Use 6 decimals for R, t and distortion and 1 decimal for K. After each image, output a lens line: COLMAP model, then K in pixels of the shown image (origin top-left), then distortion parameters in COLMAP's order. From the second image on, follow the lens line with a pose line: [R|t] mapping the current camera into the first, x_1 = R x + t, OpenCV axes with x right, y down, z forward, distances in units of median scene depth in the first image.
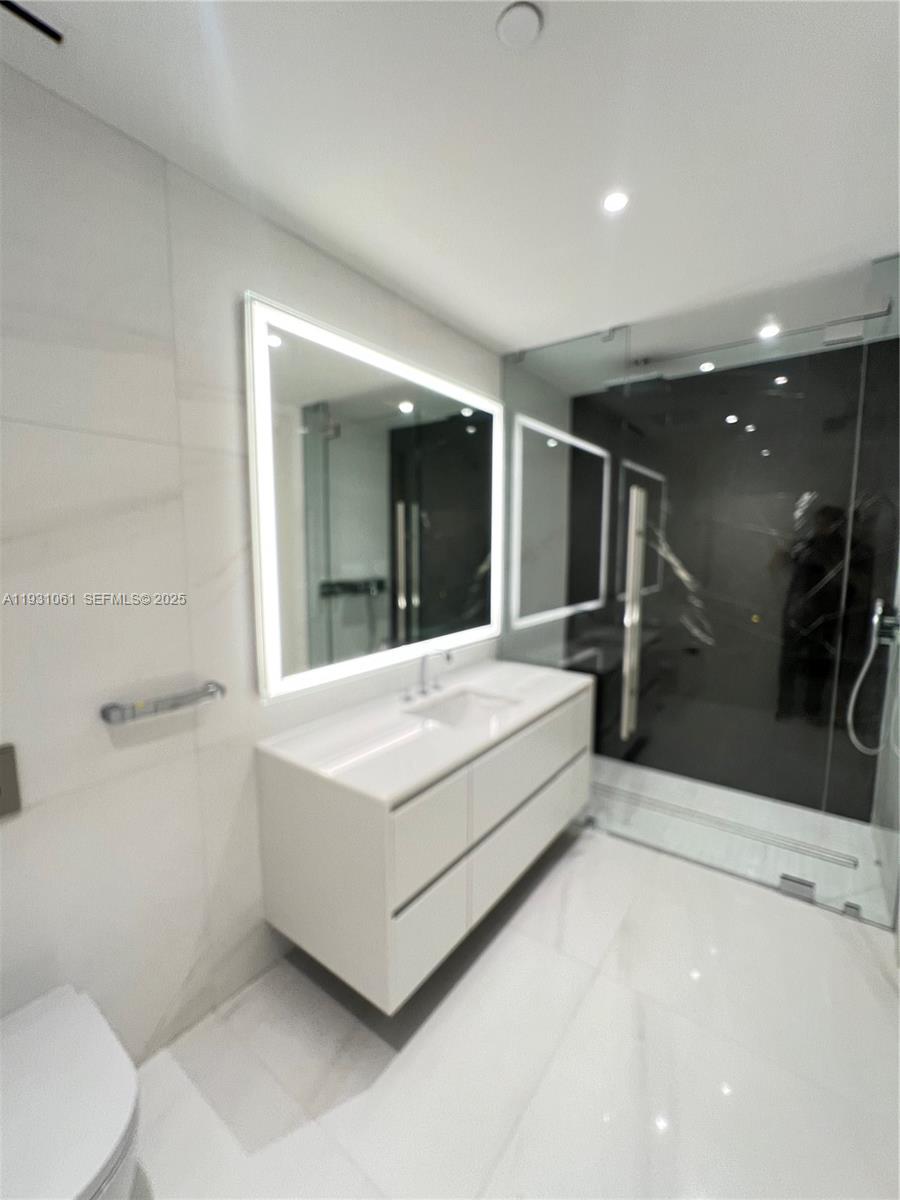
lens RADIAL K [[481.4, 0, 450.0], [0, 481.4, 600.0], [0, 0, 1]] dist [-0.001331, 0.000103]
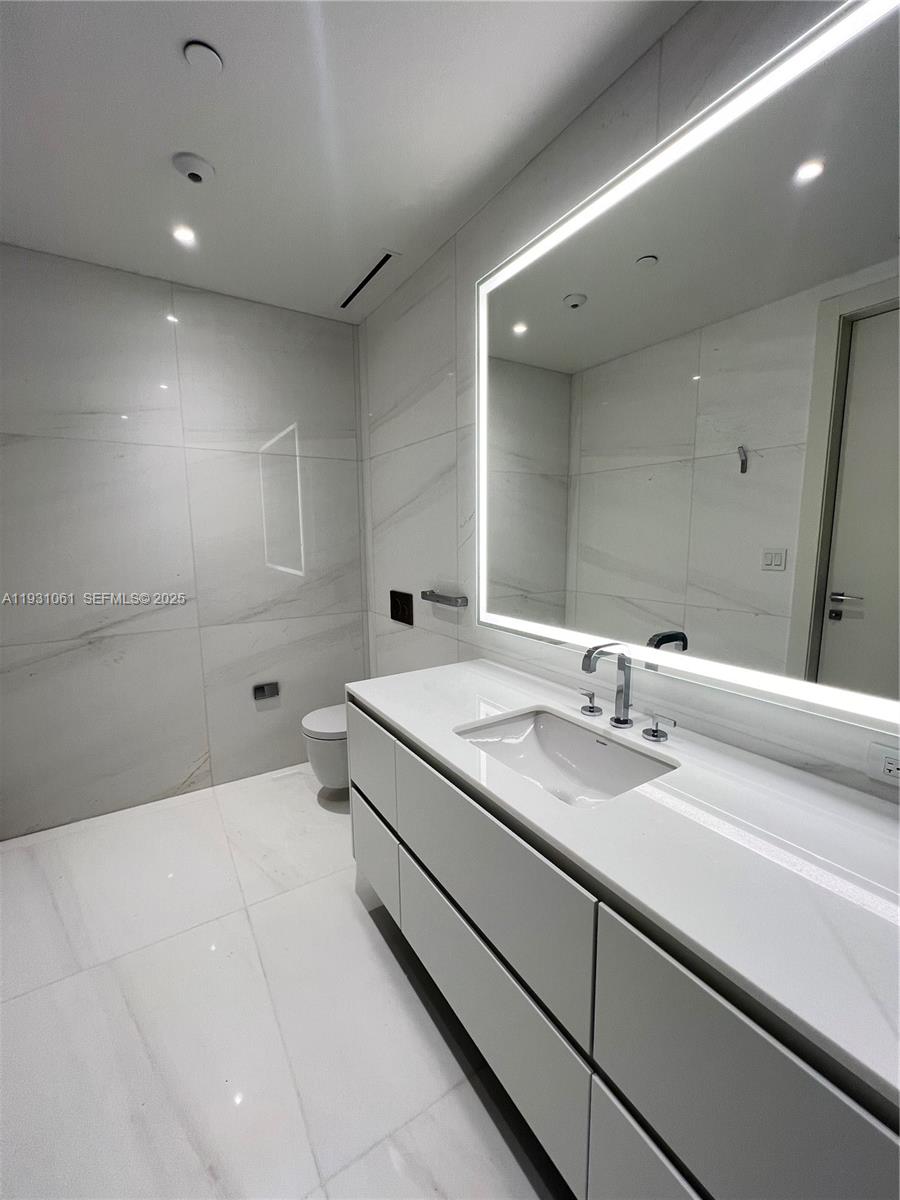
lens RADIAL K [[481.4, 0, 450.0], [0, 481.4, 600.0], [0, 0, 1]] dist [-0.001331, 0.000103]
pose [[-0.353144, 0.137243, -0.925448, 0.875875], [-0.090902, 0.979468, 0.179941, -0.073446], [0.931143, 0.147670, -0.333417, 1.537991]]
